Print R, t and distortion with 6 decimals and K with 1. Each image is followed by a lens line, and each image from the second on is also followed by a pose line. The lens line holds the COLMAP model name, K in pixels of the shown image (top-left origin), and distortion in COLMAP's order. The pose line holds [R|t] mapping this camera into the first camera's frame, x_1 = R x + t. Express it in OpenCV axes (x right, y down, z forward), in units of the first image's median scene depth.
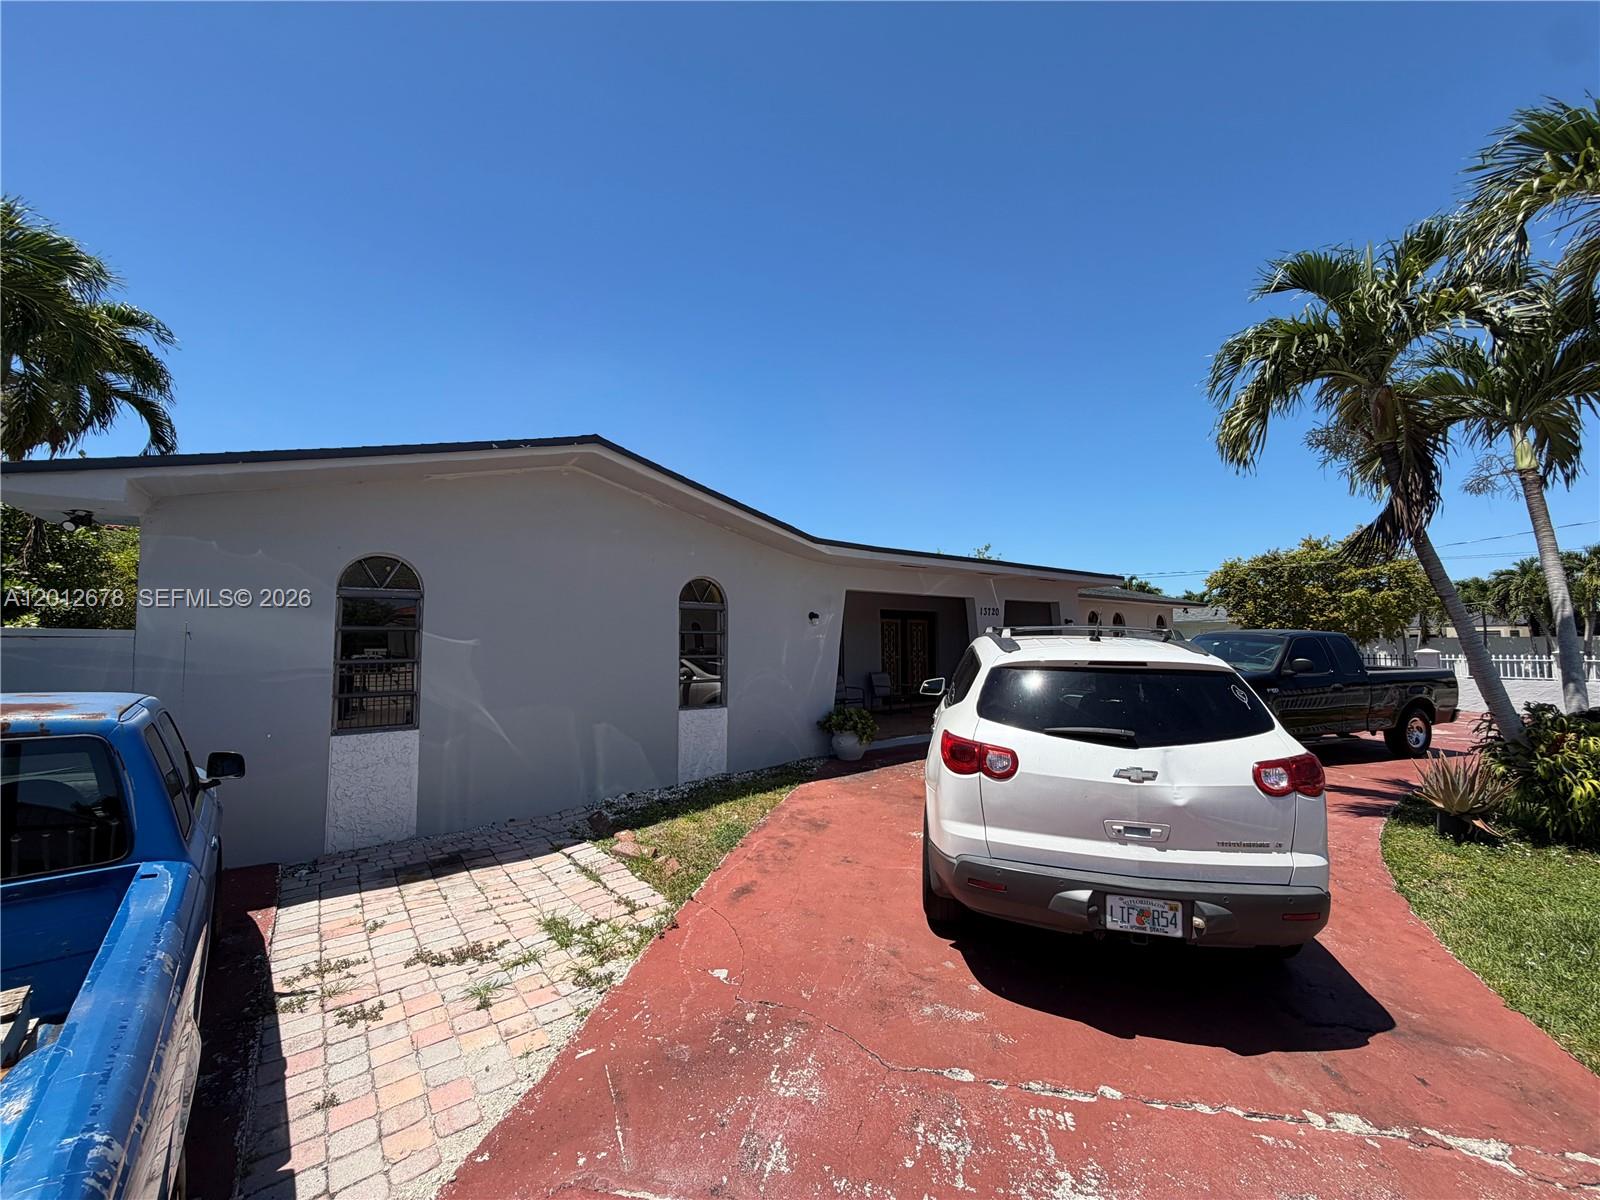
lens RADIAL K [[693.6, 0, 808.3], [0, 693.6, 601.1], [0, 0, 1]] dist [0.002019, 0.000307]
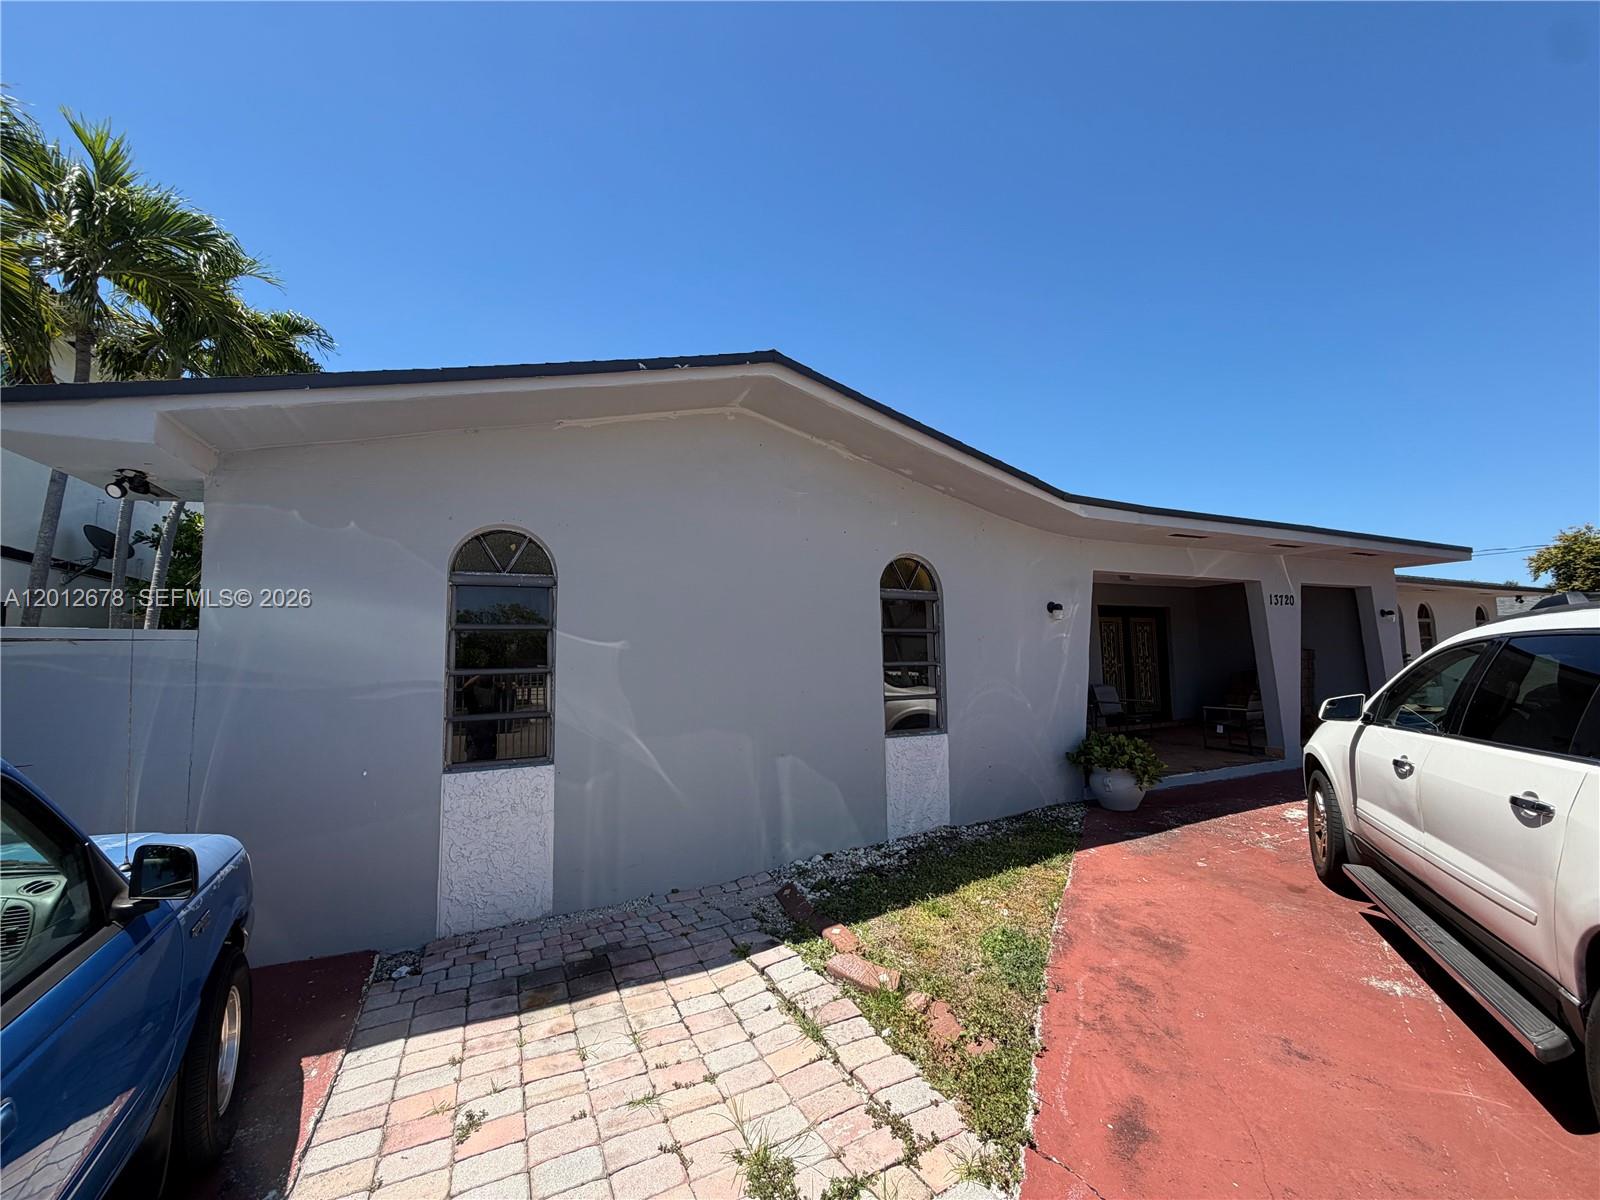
lens RADIAL K [[755.8, 0, 799.2], [0, 755.8, 594.9], [0, 0, 1]] dist [0.000410, 0.000119]
pose [[0.974838, -0.028863, -0.221039, -0.135872], [0.025204, 0.999495, -0.019356, 0.029886], [0.221487, 0.013298, 0.975073, 0.295446]]
